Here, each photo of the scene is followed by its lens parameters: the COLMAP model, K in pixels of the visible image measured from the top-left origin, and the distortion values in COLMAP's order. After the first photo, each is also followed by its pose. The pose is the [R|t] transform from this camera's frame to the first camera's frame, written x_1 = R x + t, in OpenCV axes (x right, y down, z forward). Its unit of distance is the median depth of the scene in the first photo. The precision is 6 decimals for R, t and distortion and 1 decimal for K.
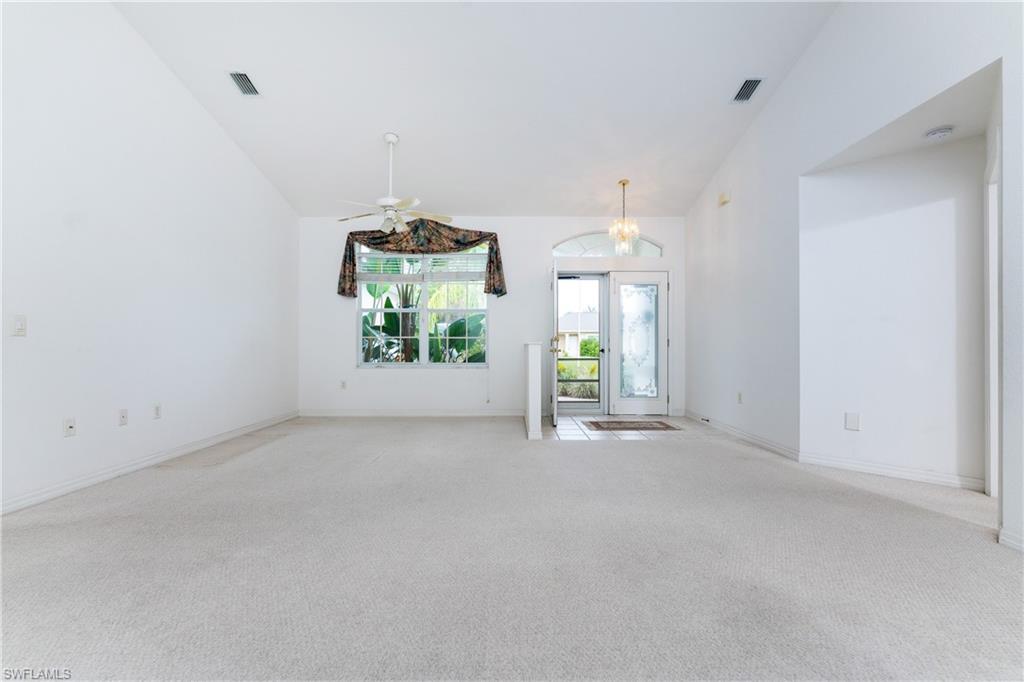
lens RADIAL K [[447.5, 0, 517.4], [0, 447.5, 342.0], [0, 0, 1]] dist [0.003364, 0.000224]
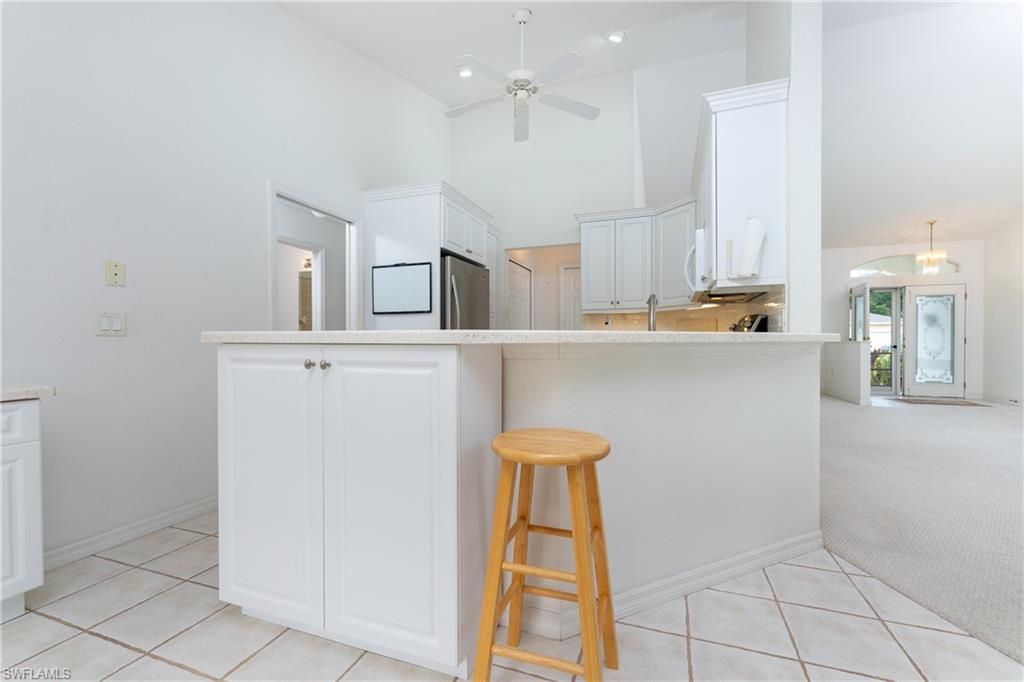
lens RADIAL K [[410.3, 0, 509.4], [0, 410.3, 346.1], [0, 0, 1]] dist [-0.001353, 0.000419]
pose [[0.929192, 0.000941, -0.369596, -0.434884], [0.002124, 0.999967, 0.007884, 0.005039], [0.369591, -0.008111, 0.929159, -0.555684]]
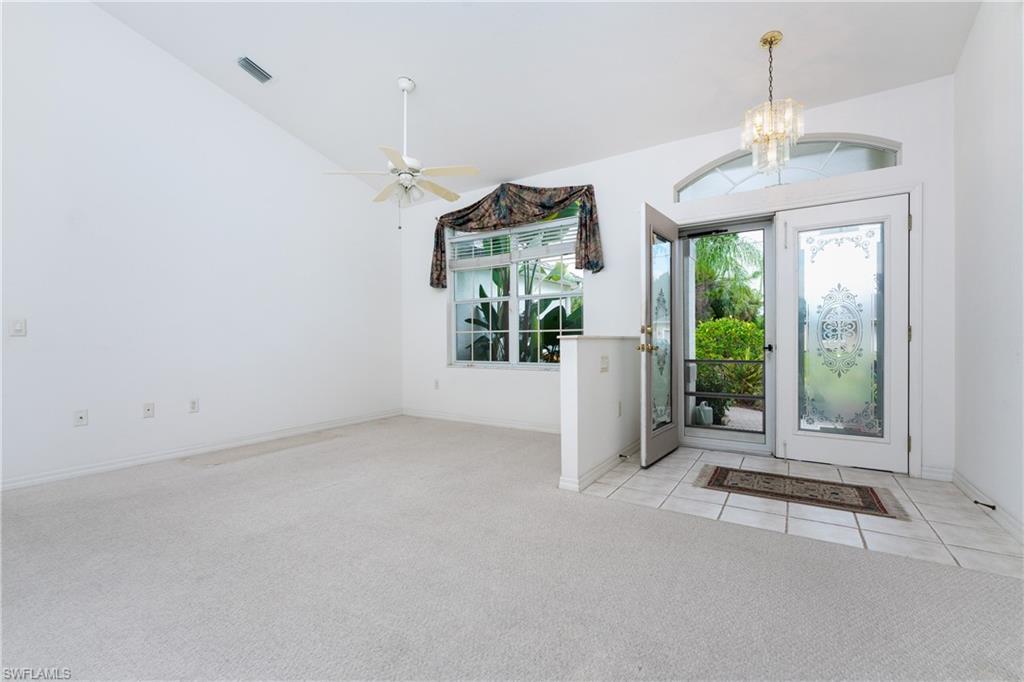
lens RADIAL K [[447.5, 0, 509.2], [0, 447.5, 343.2], [0, 0, 1]] dist [0.003364, 0.000224]
pose [[0.831264, -0.002812, -0.555871, 0.244536], [0.011259, 0.999867, 0.011778, 0.001943], [0.555764, -0.016049, 0.831185, 0.324860]]
